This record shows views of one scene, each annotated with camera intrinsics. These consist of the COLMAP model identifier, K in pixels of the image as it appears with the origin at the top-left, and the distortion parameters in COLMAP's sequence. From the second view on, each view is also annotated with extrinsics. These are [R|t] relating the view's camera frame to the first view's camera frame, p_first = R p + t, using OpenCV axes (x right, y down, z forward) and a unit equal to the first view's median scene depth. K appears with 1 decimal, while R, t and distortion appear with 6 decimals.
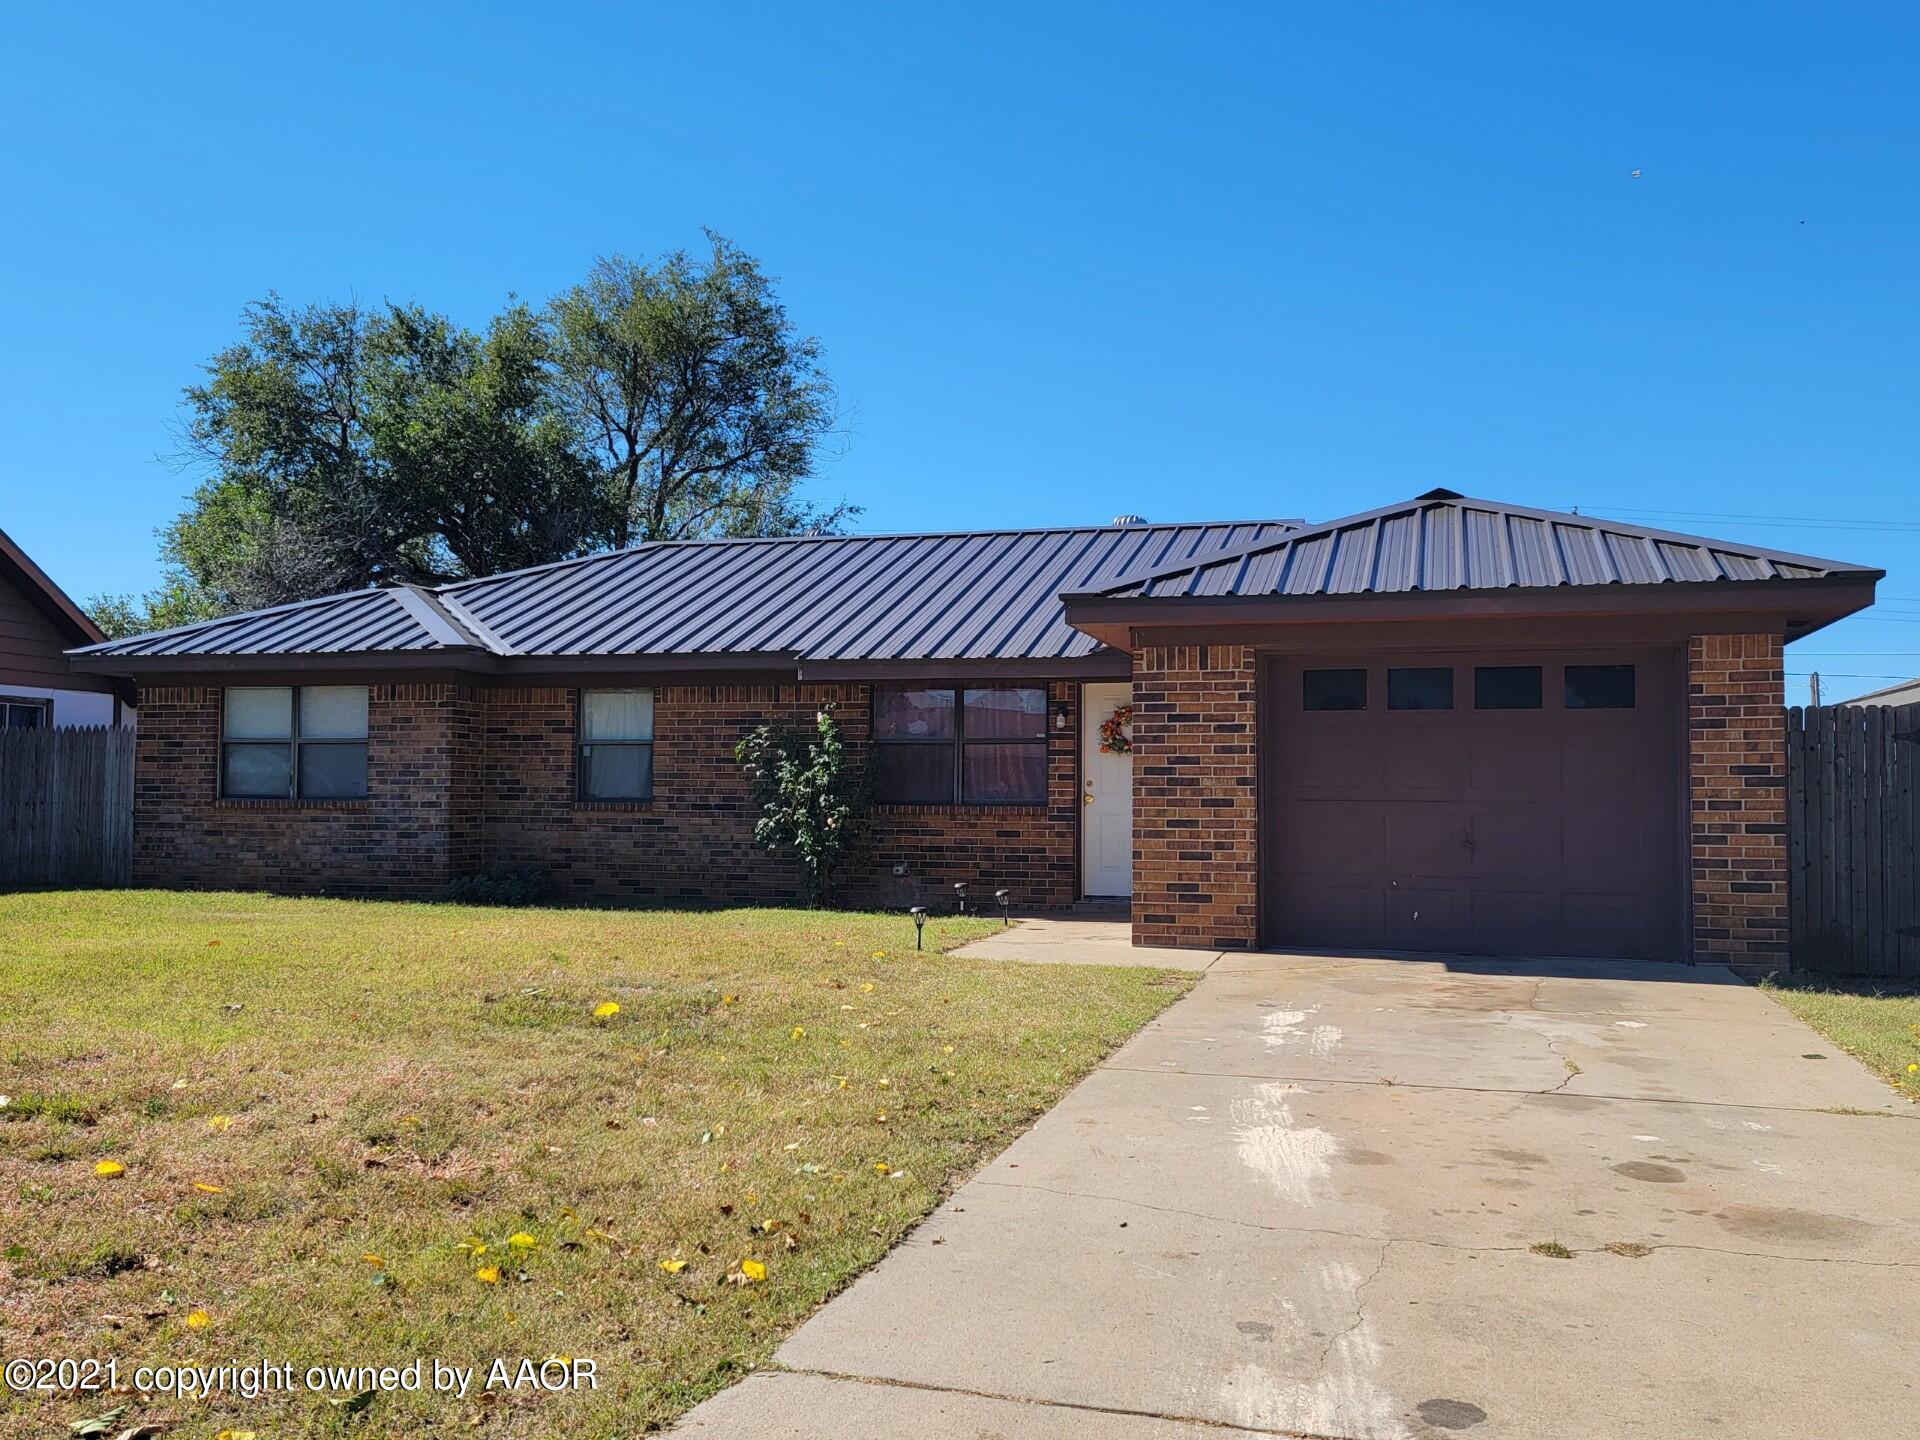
lens RADIAL K [[1622.0, 0, 950.6], [0, 1622.0, 734.0], [0, 0, 1]] dist [0.087945, -0.000531]
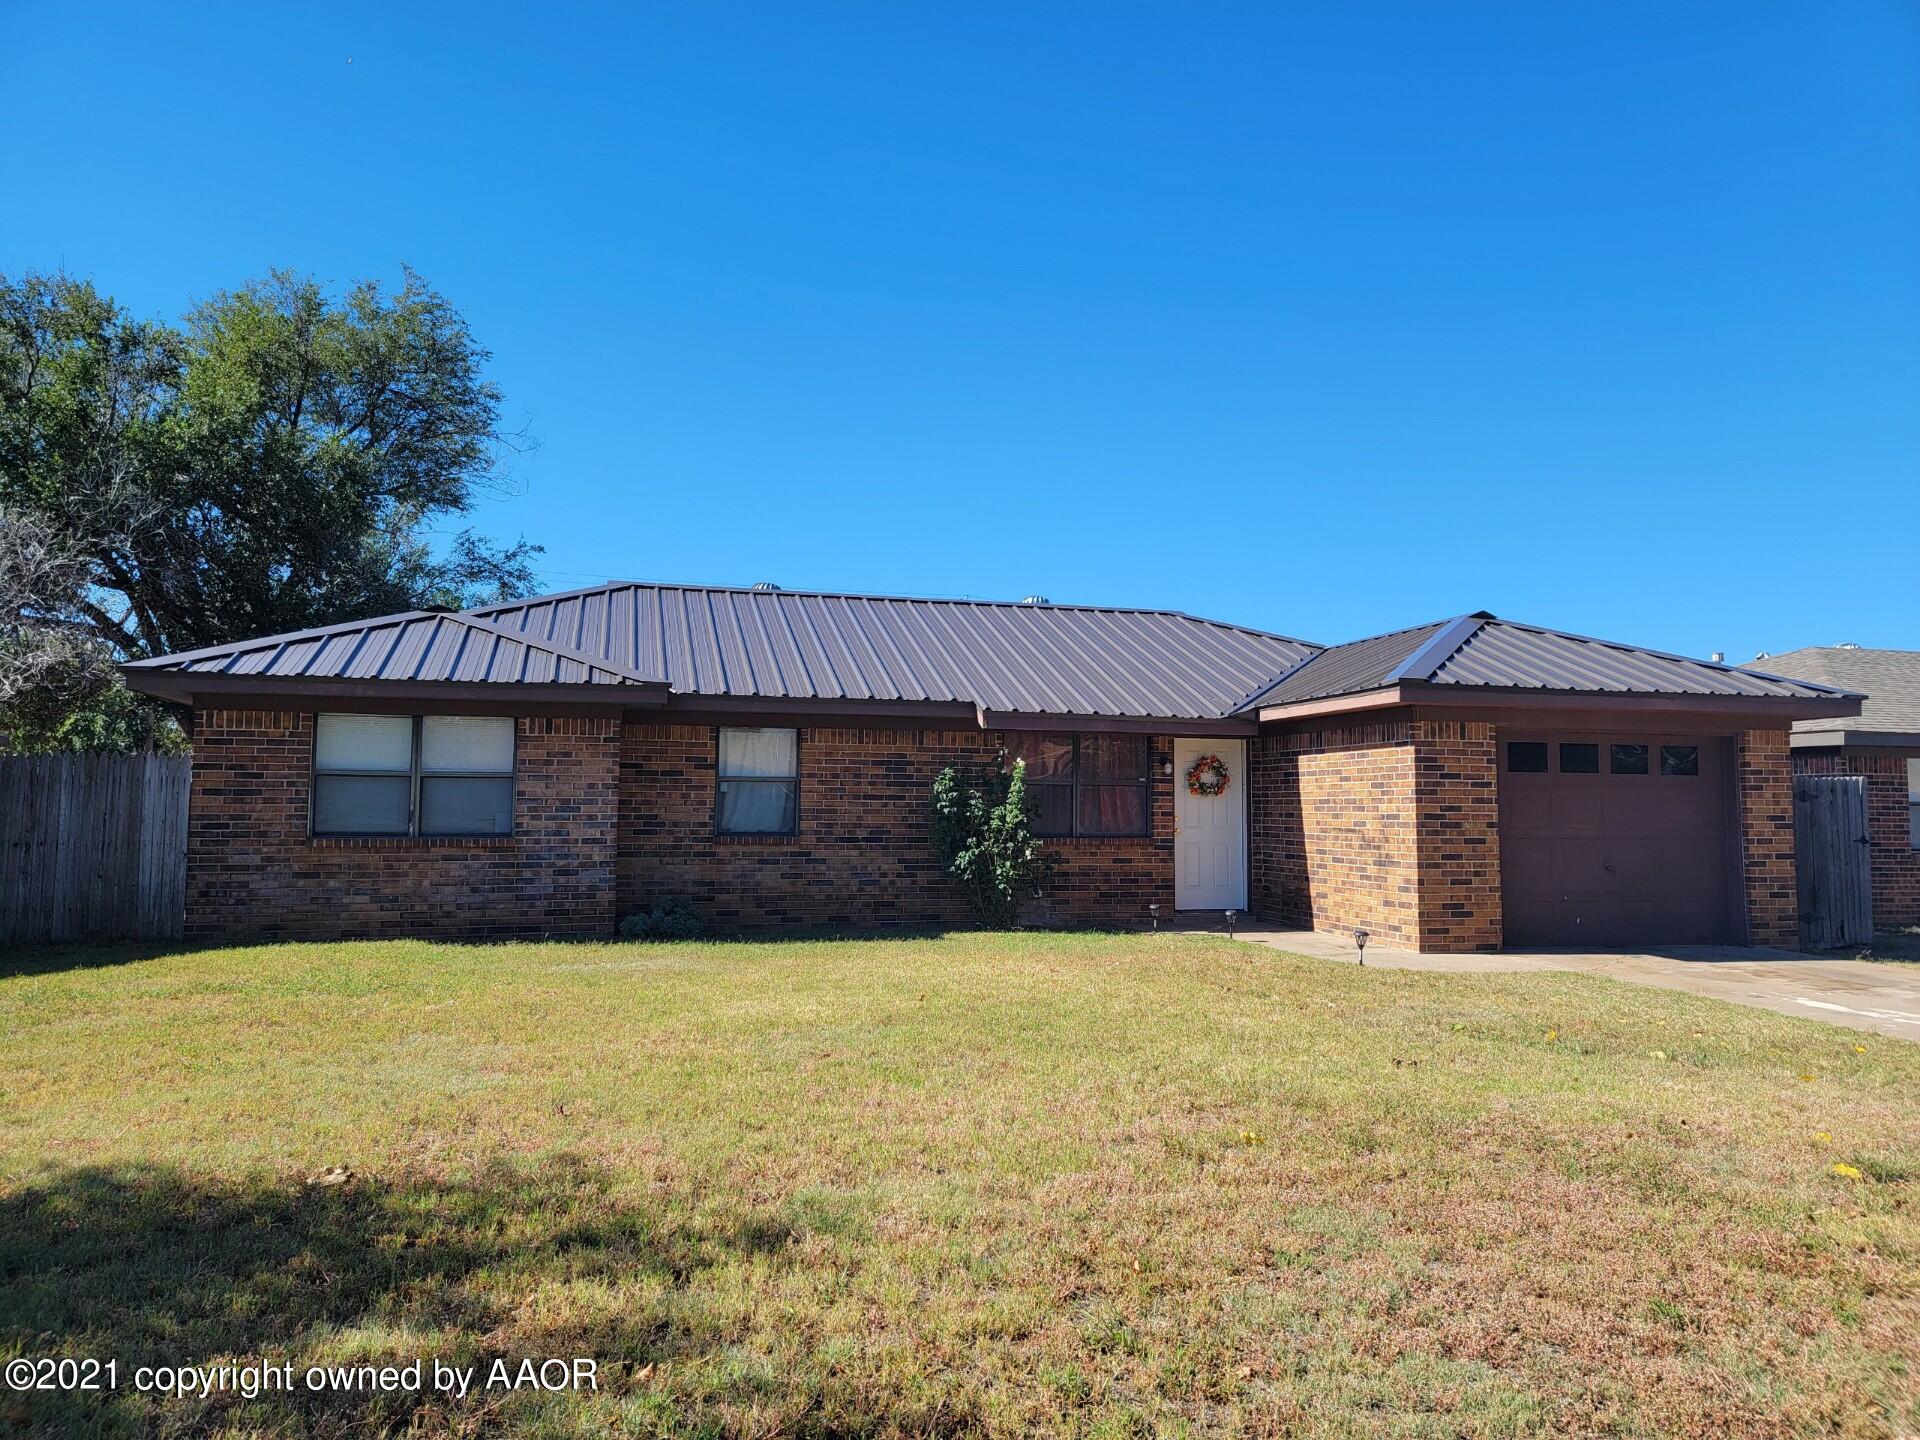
lens RADIAL K [[1329.8, 0, 957.1], [0, 1329.8, 716.7], [0, 0, 1]] dist [0.082295, -0.043743]
pose [[0.860508, 0.034325, 0.508278, -0.547419], [-0.021131, 0.999274, -0.031708, -0.010954], [-0.508998, 0.016545, 0.860609, 0.195915]]
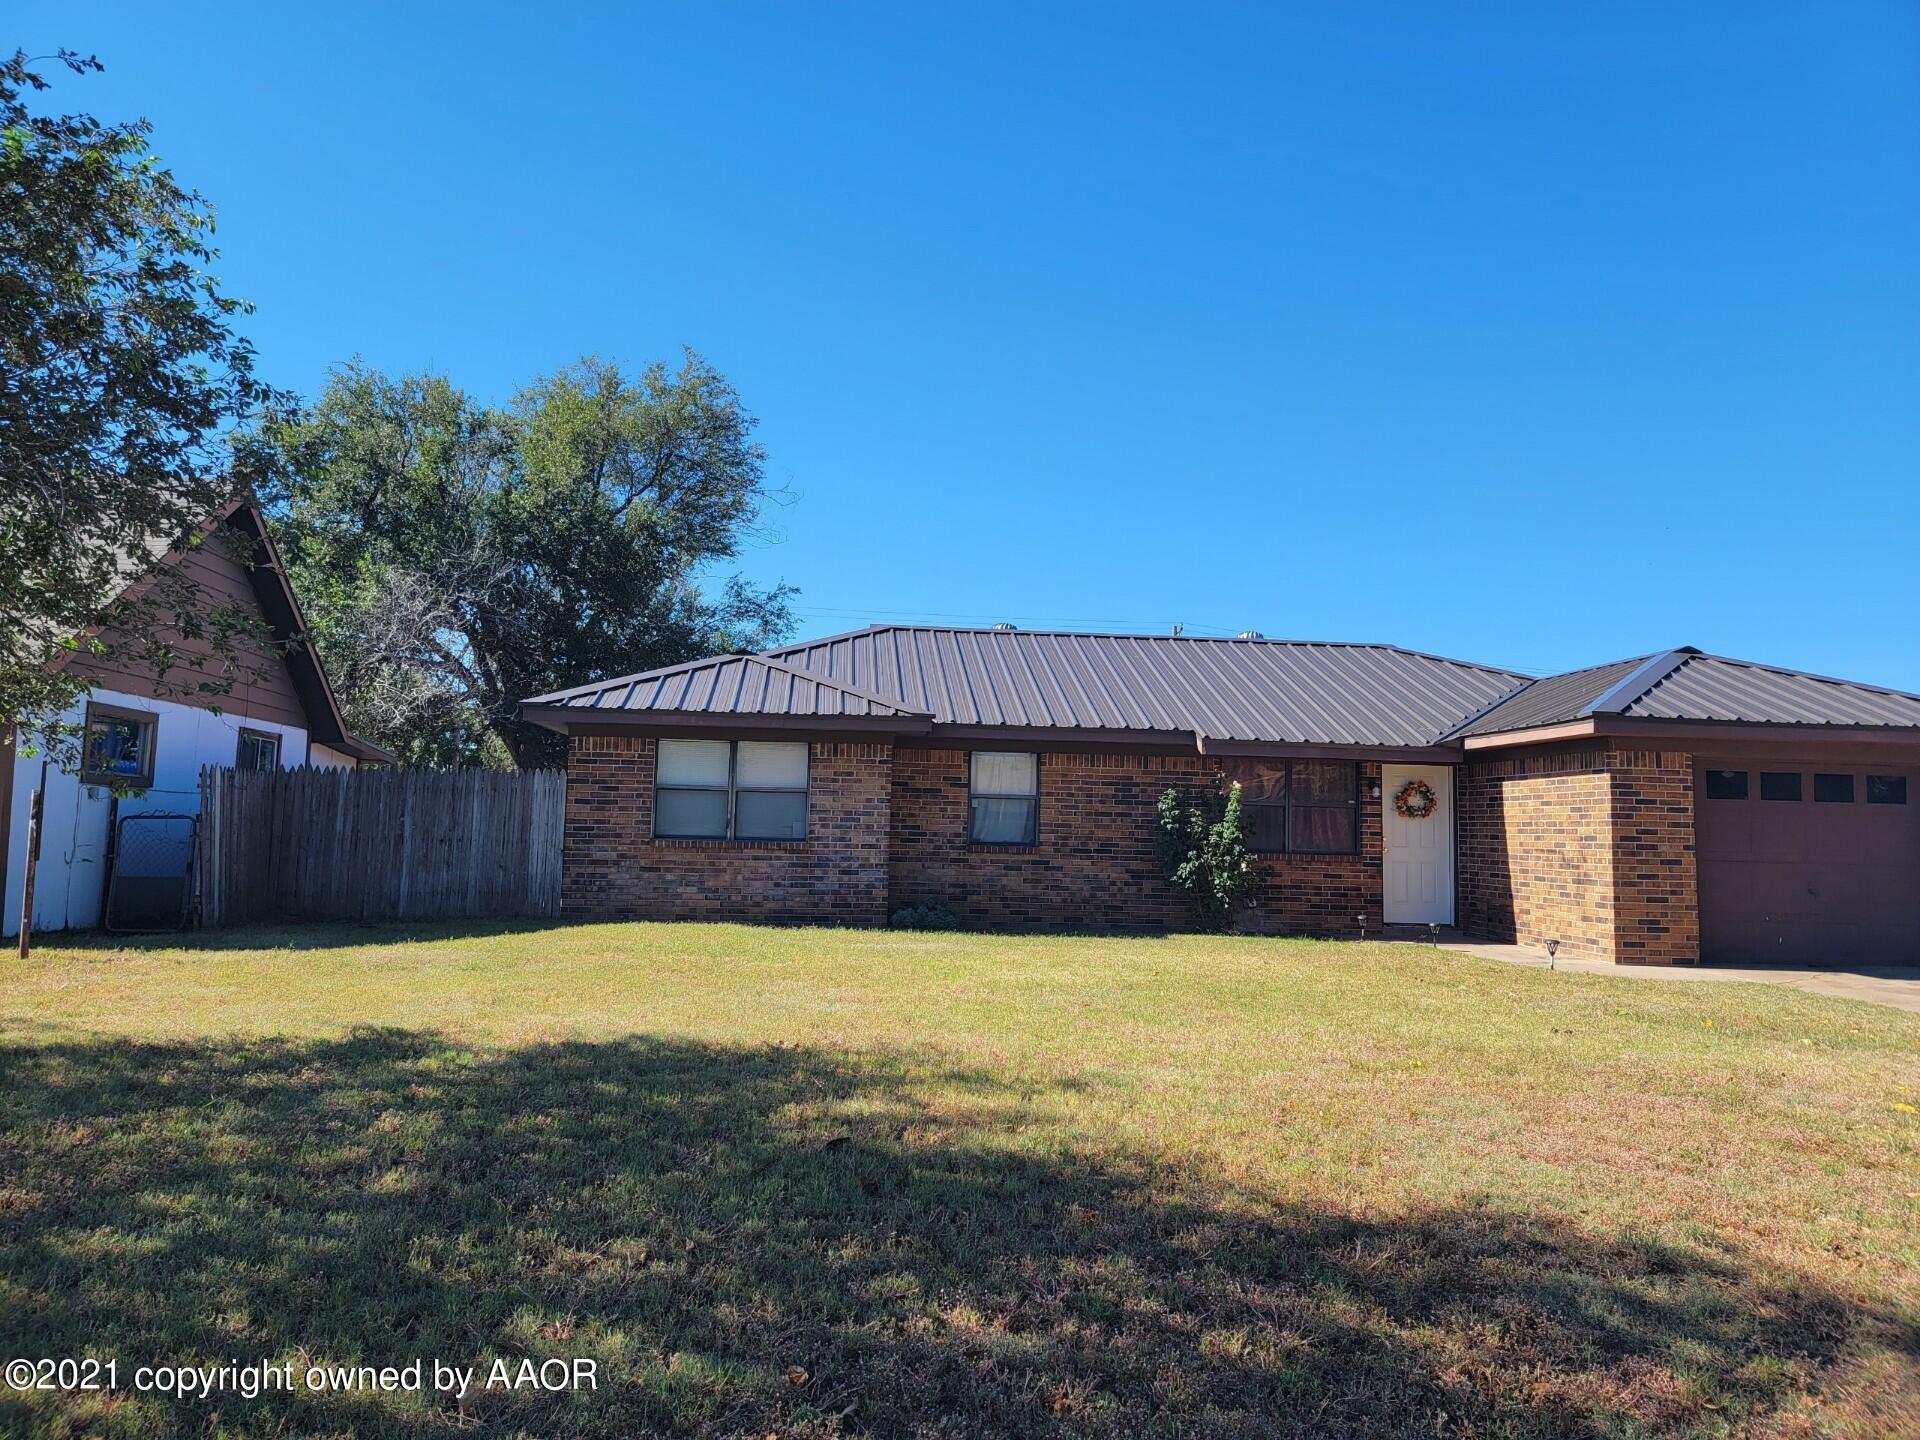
lens RADIAL K [[1329.8, 0, 951.0], [0, 1329.8, 715.3], [0, 0, 1]] dist [0.082295, -0.043743]
pose [[0.930958, 0.044562, 0.362397, -0.621583], [-0.030109, 0.998513, -0.045436, -0.009626], [-0.363883, 0.031388, 0.930916, 0.085691]]
